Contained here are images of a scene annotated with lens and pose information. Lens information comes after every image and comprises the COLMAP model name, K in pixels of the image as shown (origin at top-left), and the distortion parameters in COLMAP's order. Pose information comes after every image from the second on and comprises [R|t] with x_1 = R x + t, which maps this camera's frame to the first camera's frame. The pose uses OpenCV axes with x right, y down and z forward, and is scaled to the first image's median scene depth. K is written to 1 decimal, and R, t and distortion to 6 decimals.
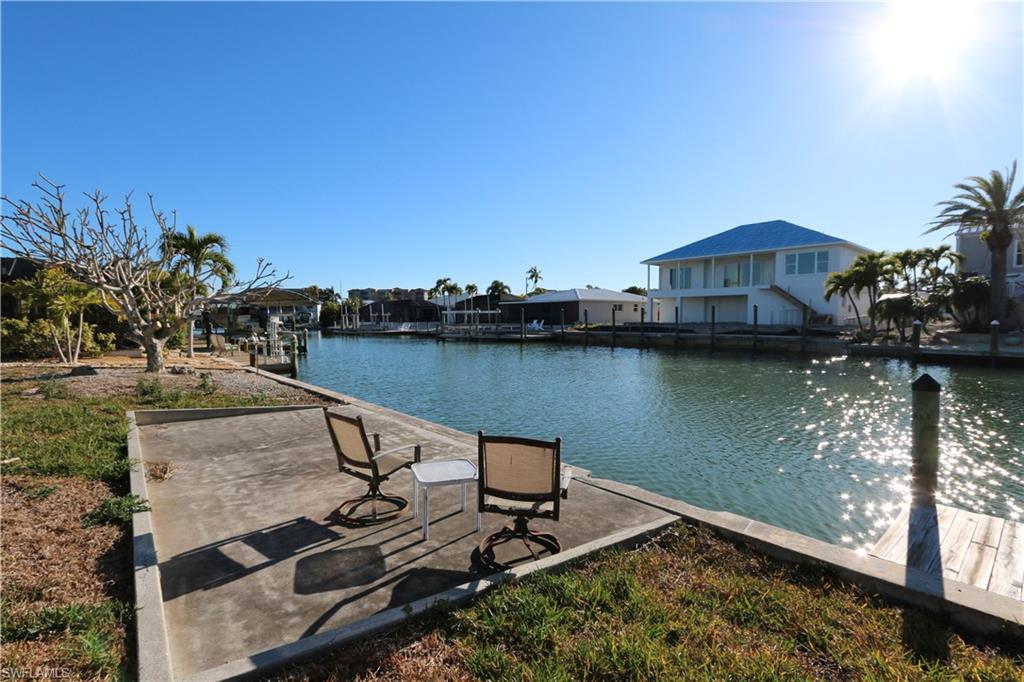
lens RADIAL K [[466.6, 0, 522.5], [0, 466.6, 350.4], [0, 0, 1]] dist [-0.016973, 0.001668]
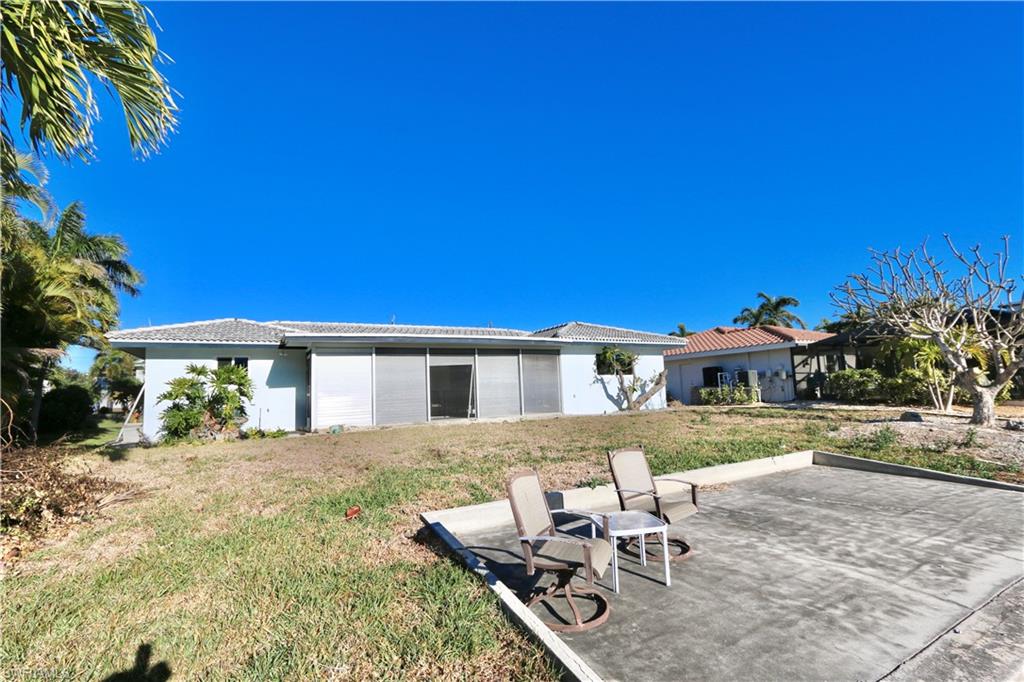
lens RADIAL K [[466.6, 0, 517.5], [0, 466.6, 339.6], [0, 0, 1]] dist [-0.016973, 0.001668]
pose [[-0.213939, -0.094893, -0.972227, 0.624002], [-0.025950, 0.995471, -0.091451, -0.027878], [0.976502, 0.005665, -0.215433, 0.670061]]
